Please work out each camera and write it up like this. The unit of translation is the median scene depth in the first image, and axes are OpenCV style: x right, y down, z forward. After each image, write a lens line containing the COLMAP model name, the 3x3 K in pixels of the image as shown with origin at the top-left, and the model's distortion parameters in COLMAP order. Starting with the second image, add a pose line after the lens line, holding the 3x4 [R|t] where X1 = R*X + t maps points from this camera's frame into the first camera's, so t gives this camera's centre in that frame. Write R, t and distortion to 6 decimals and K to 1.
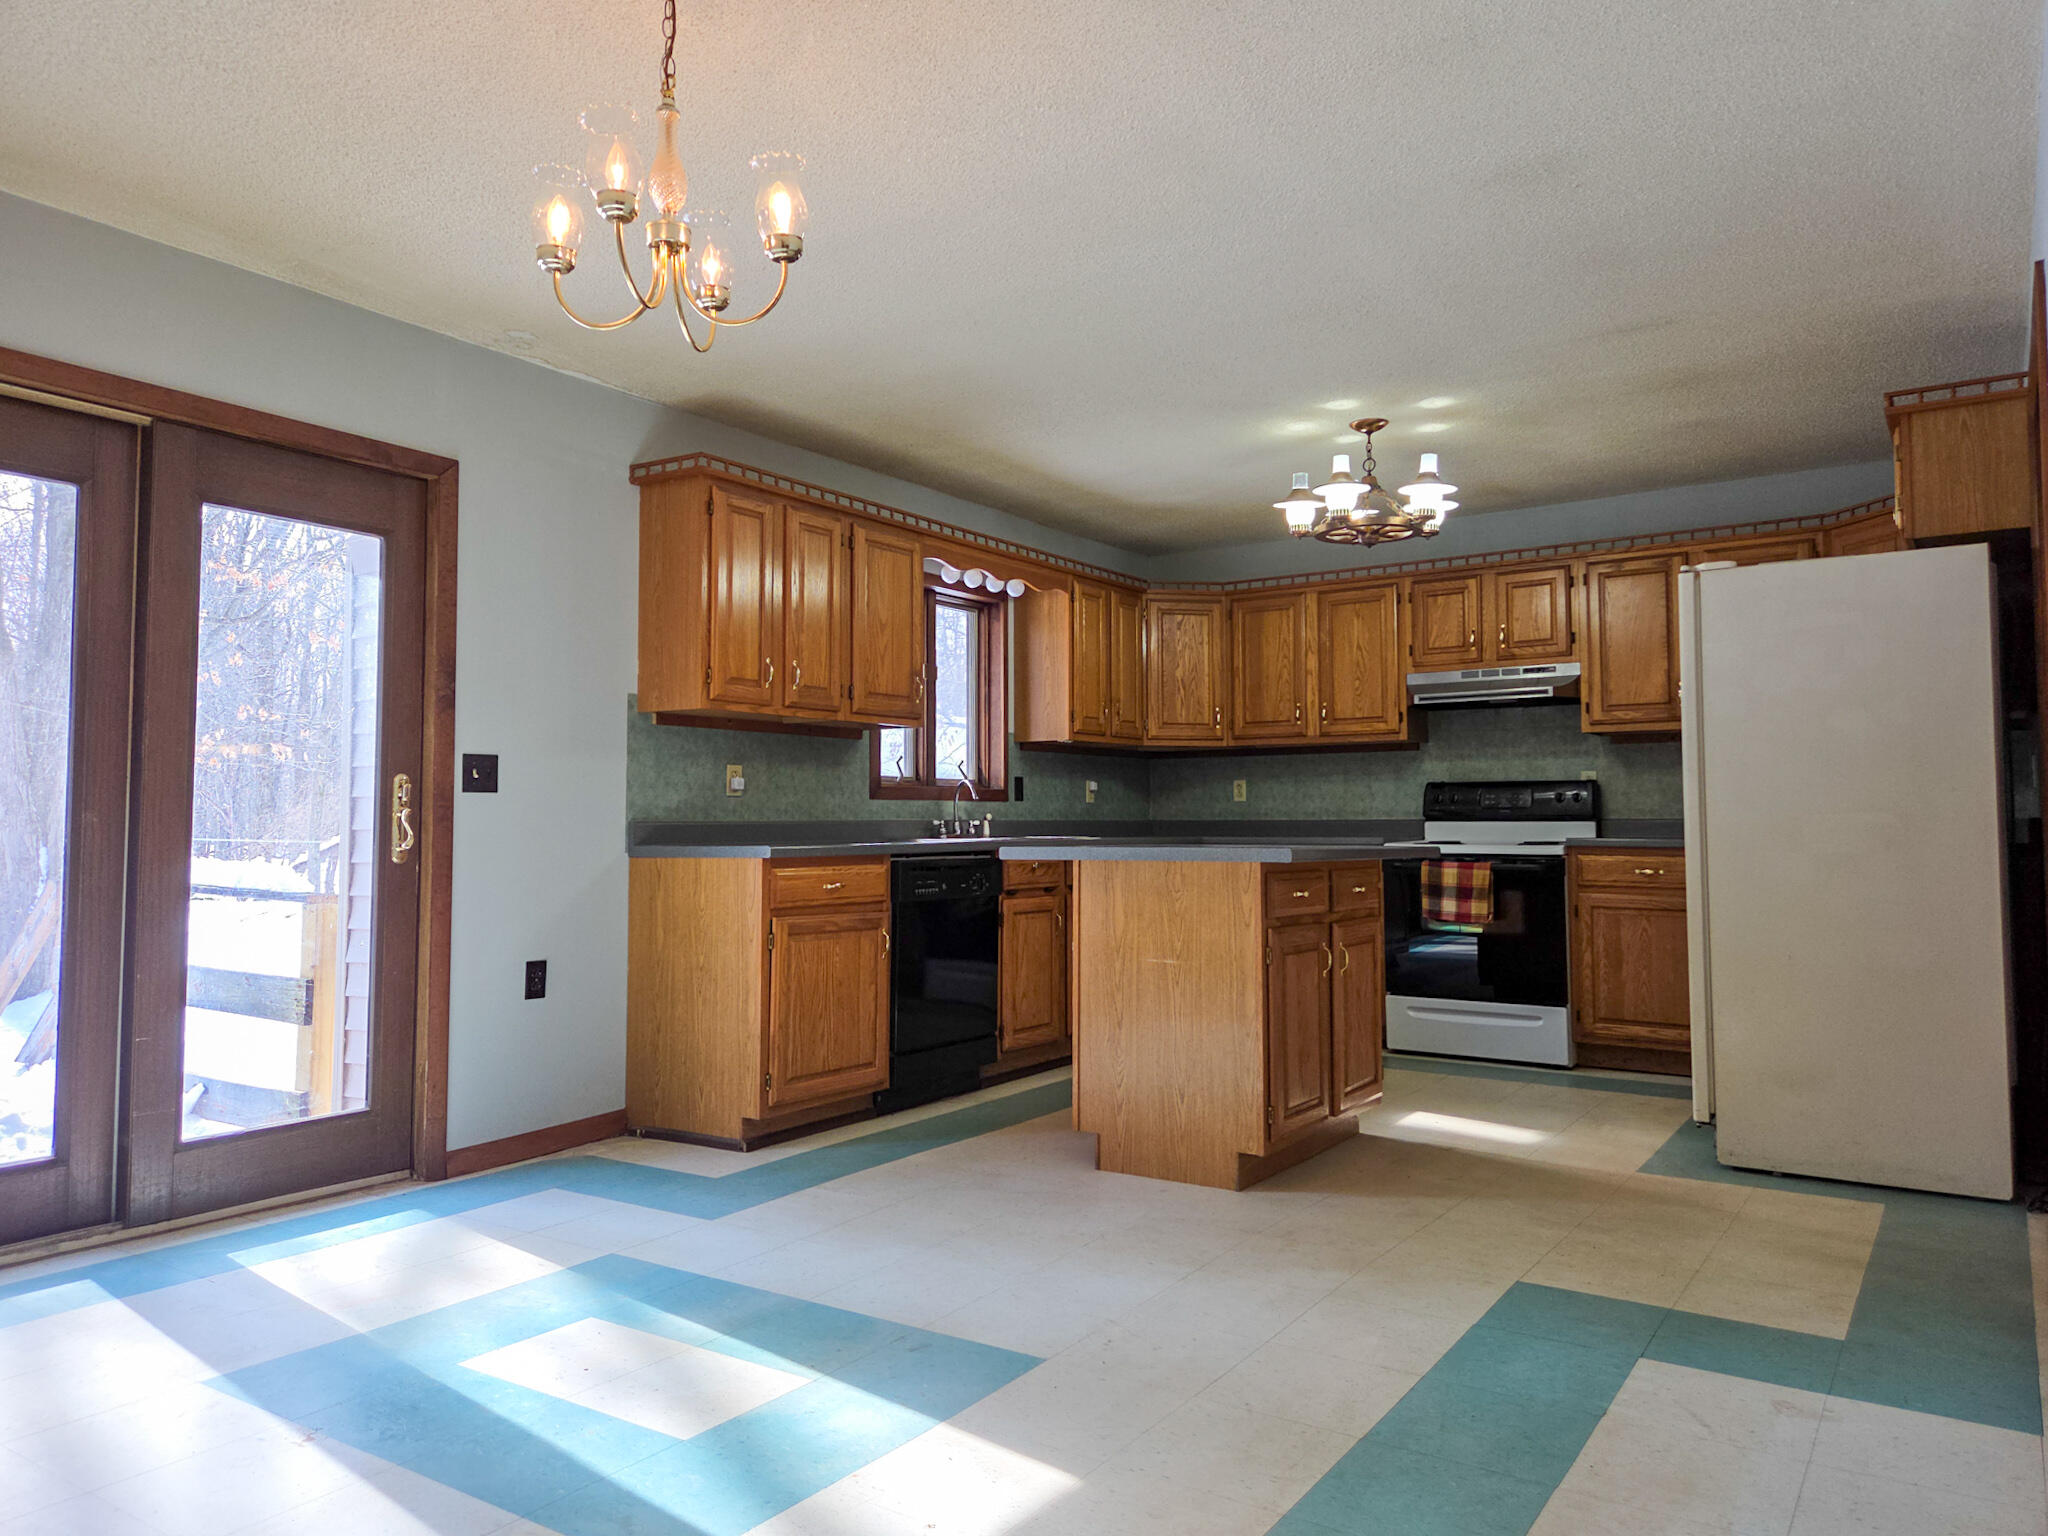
lens RADIAL K [[1424.1, 0, 1011.5], [0, 1424.1, 749.7], [0, 0, 1]] dist [0.089779, -0.077282]
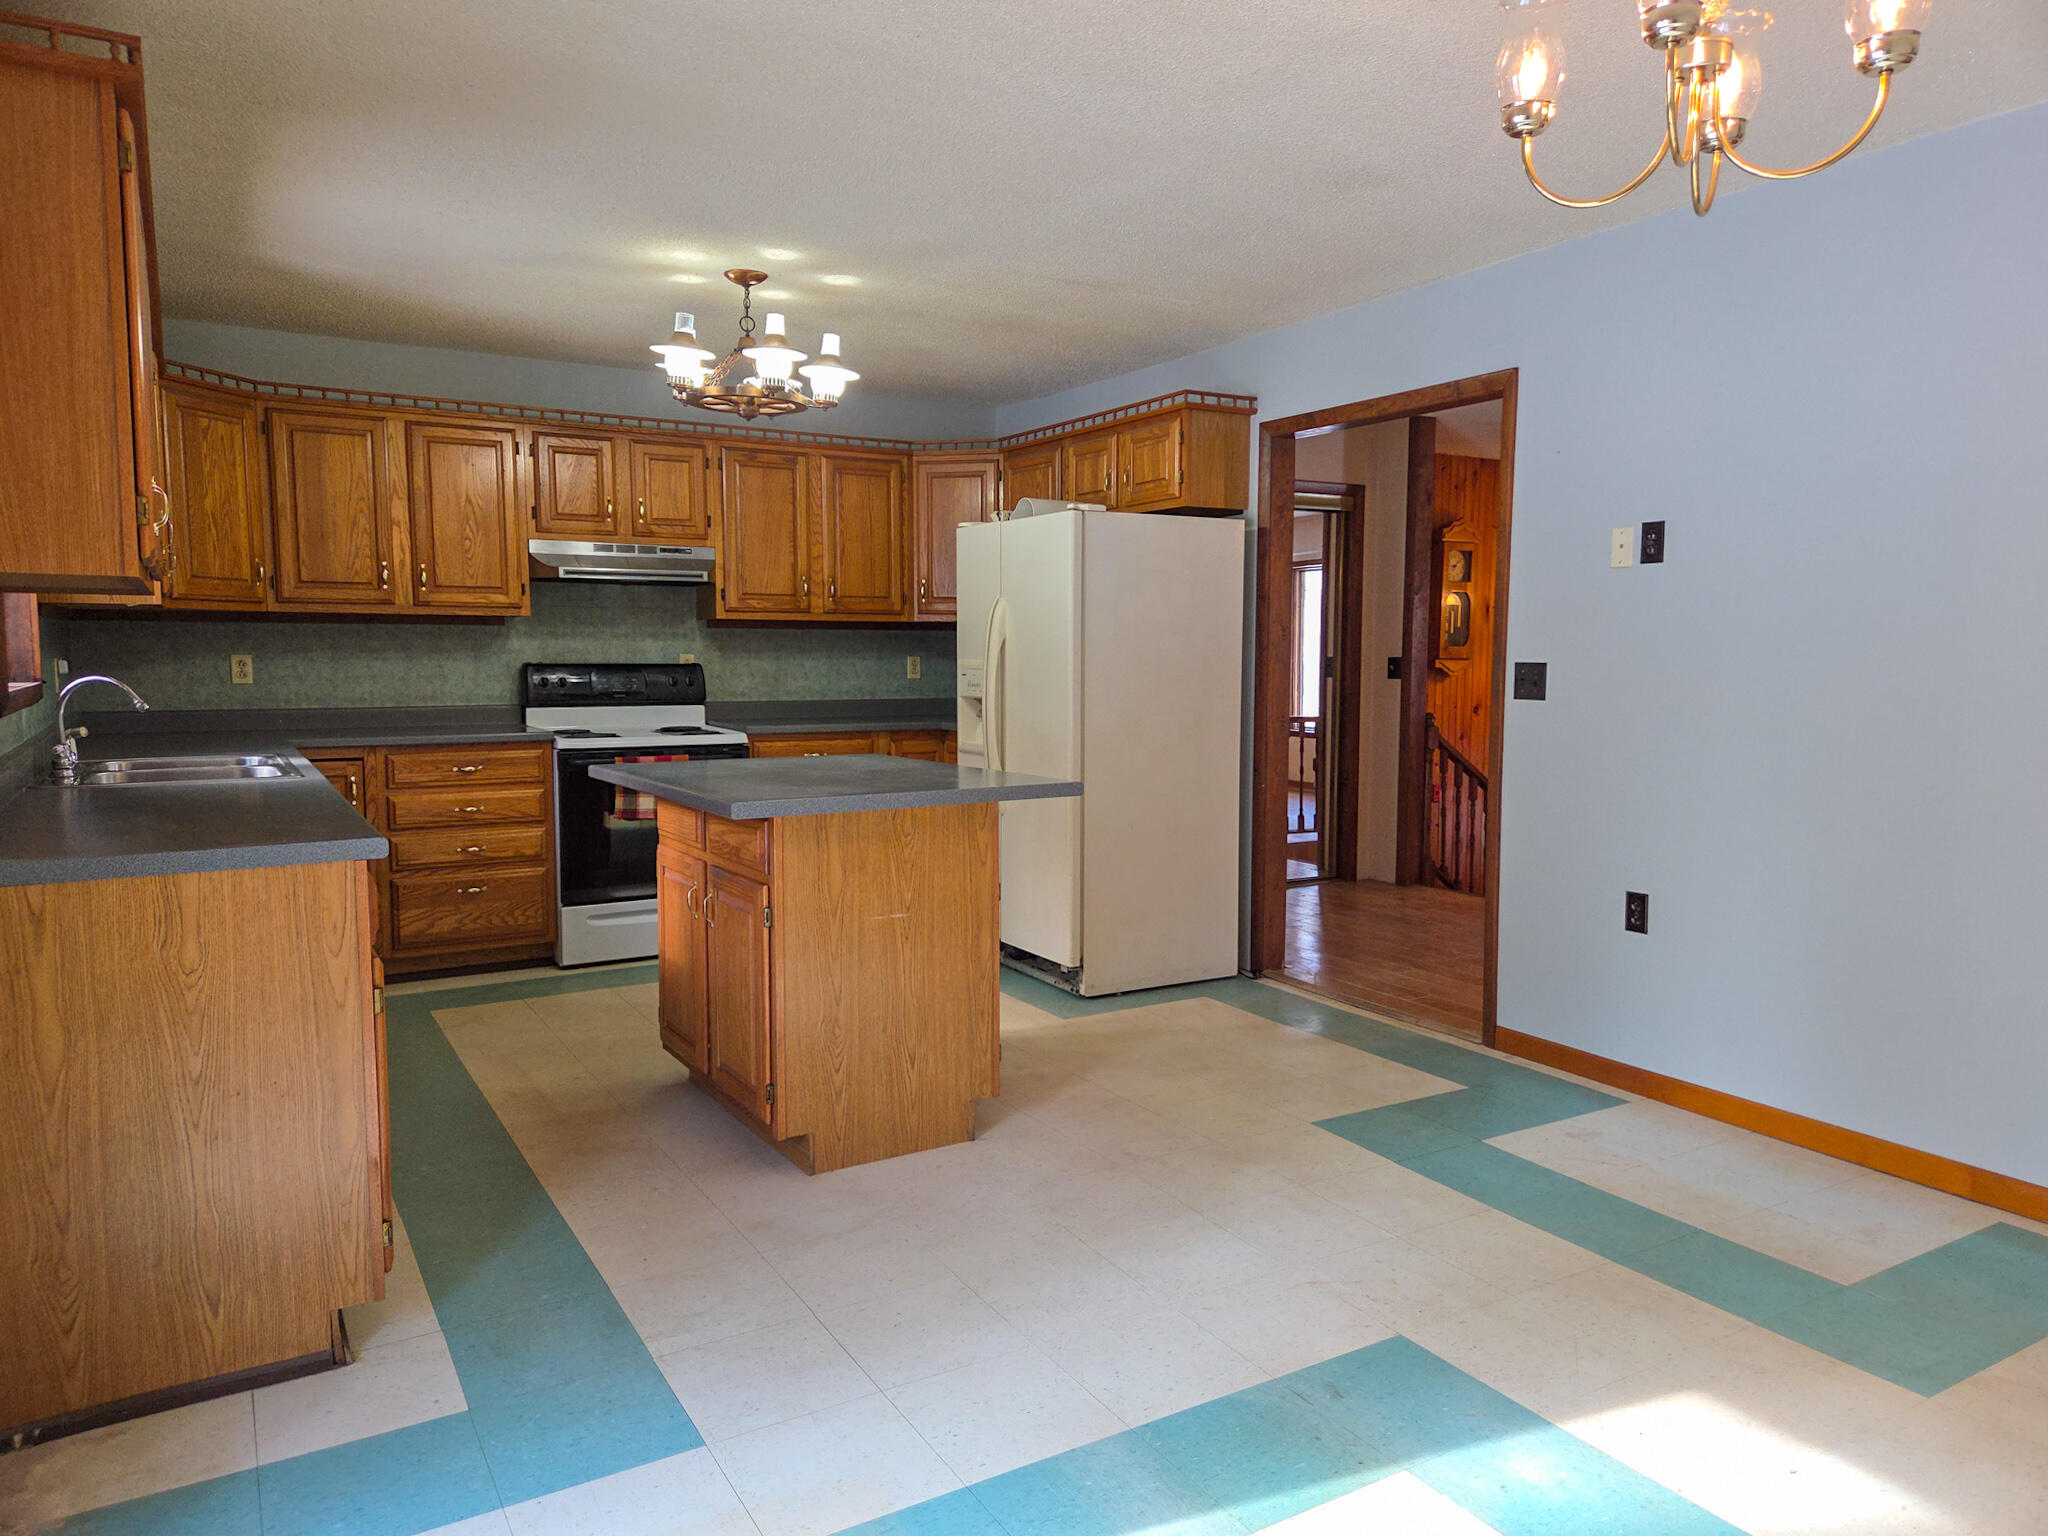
lens RADIAL K [[1408.8, 0, 1036.7], [0, 1408.8, 774.1], [0, 0, 1]] dist [0.078522, -0.071513]
pose [[0.407660, -0.079415, 0.909674, -0.430525], [-0.052103, 0.992565, 0.110001, -0.024962], [-0.911646, -0.092240, 0.400491, 0.399395]]
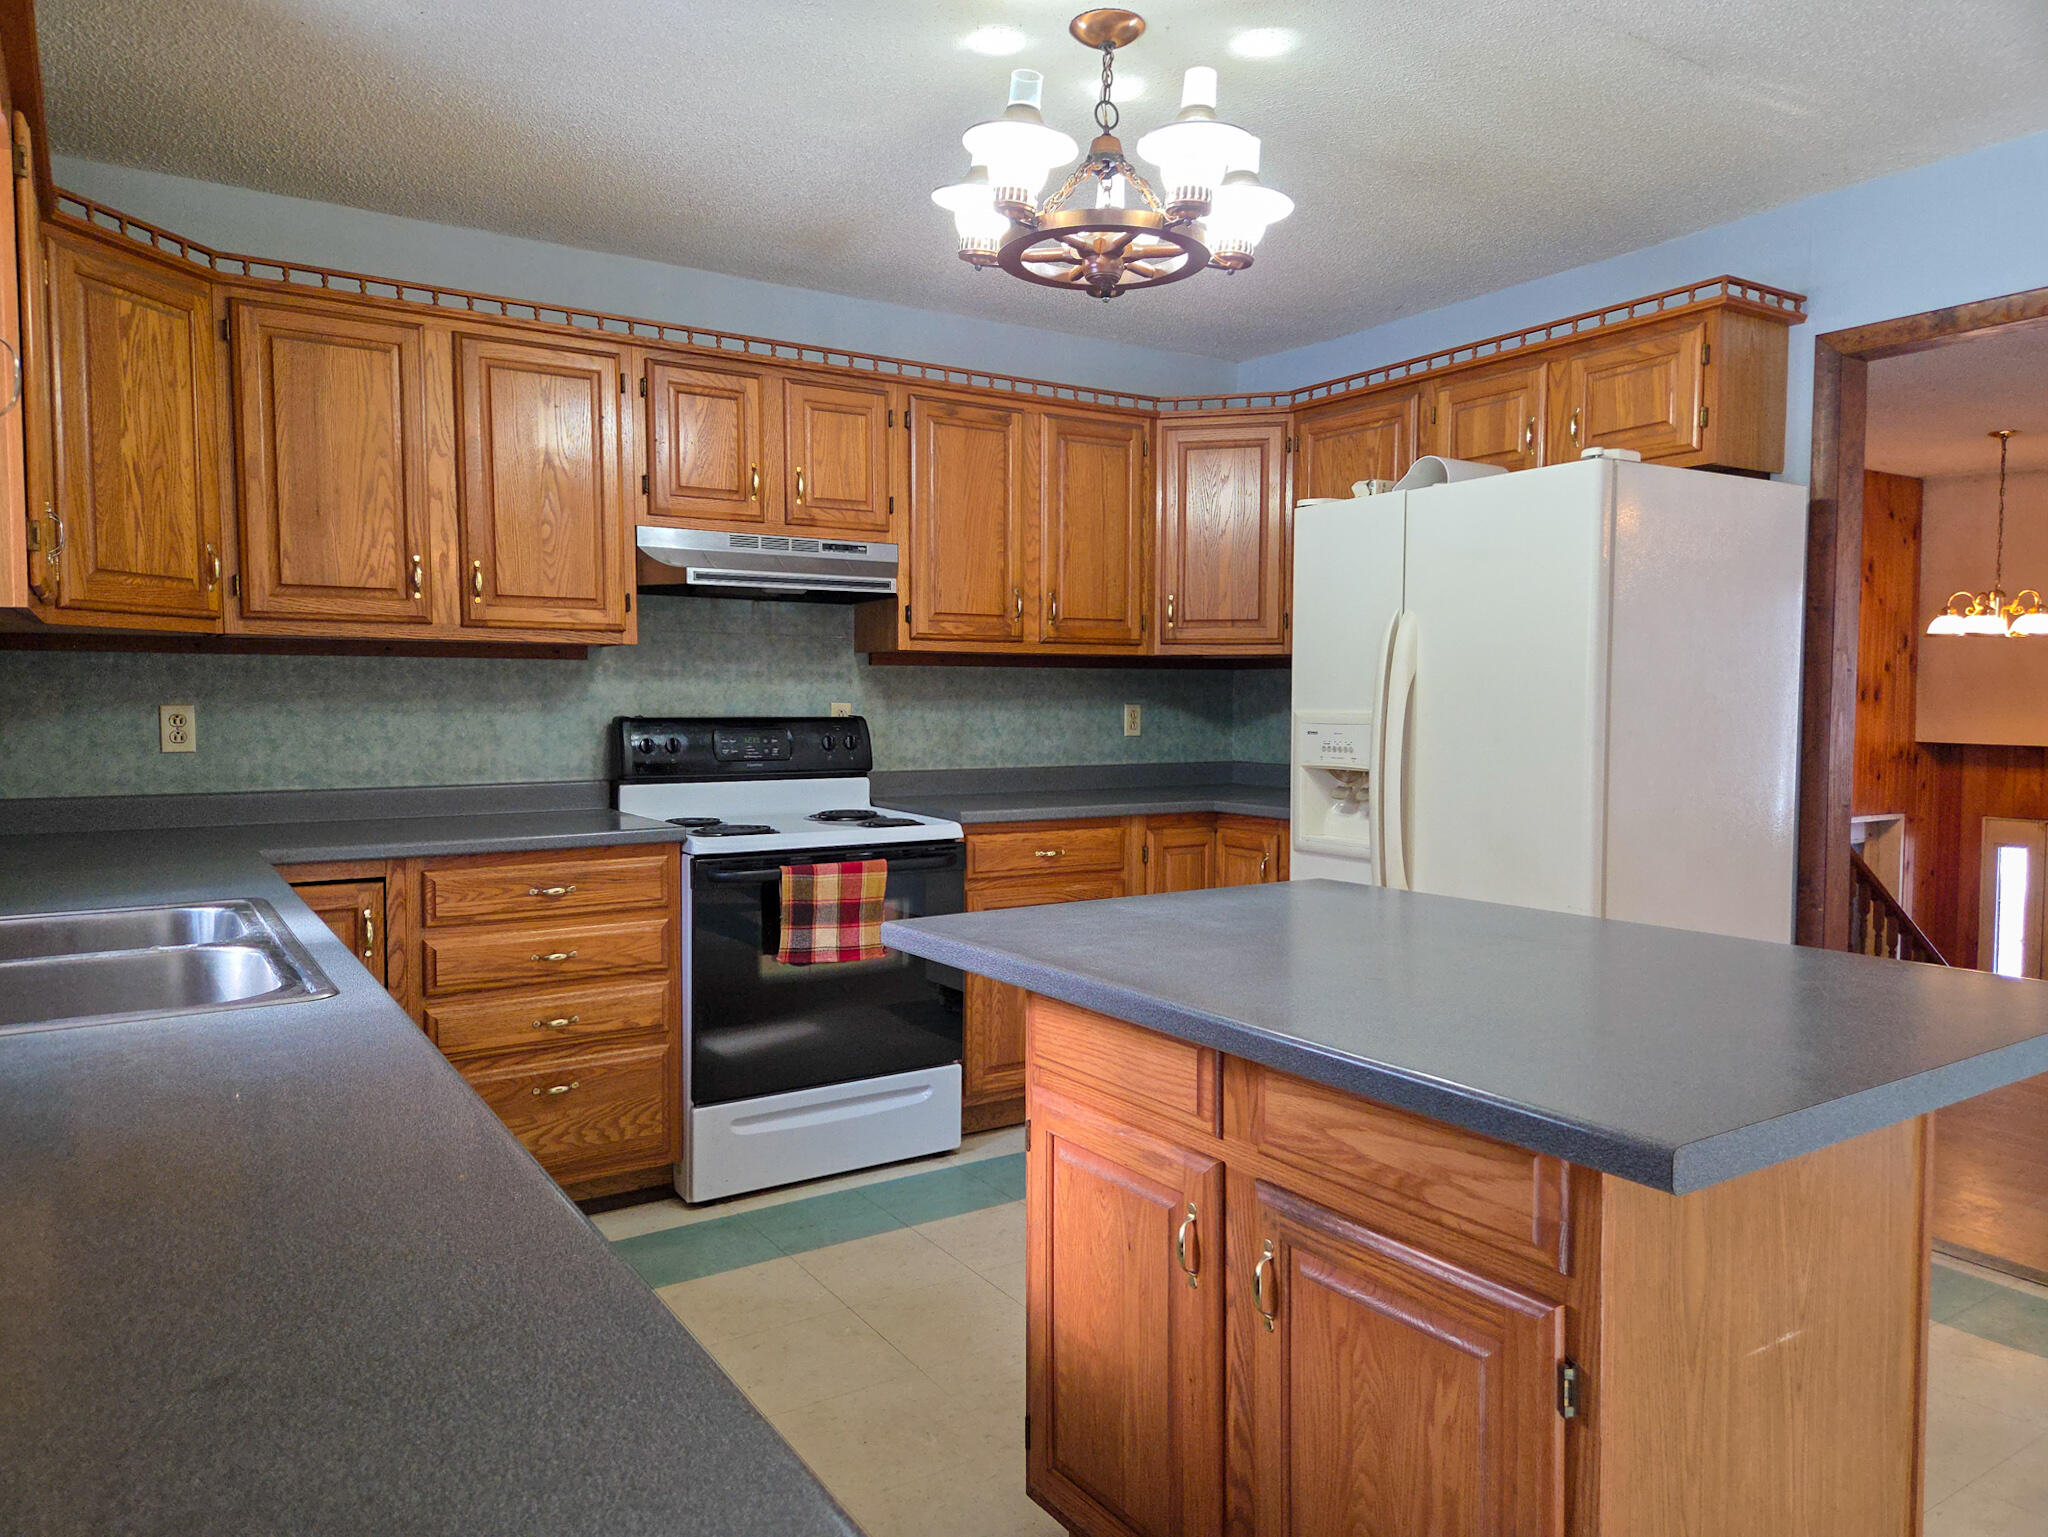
lens RADIAL K [[1377.3, 0, 1014.5], [0, 1377.3, 768.1], [0, 0, 1]] dist [0.073546, -0.069618]
pose [[0.372875, -0.046354, 0.926723, -0.190539], [-0.051904, 0.996146, 0.070711, -0.005209], [-0.926429, -0.074467, 0.369032, 0.722791]]
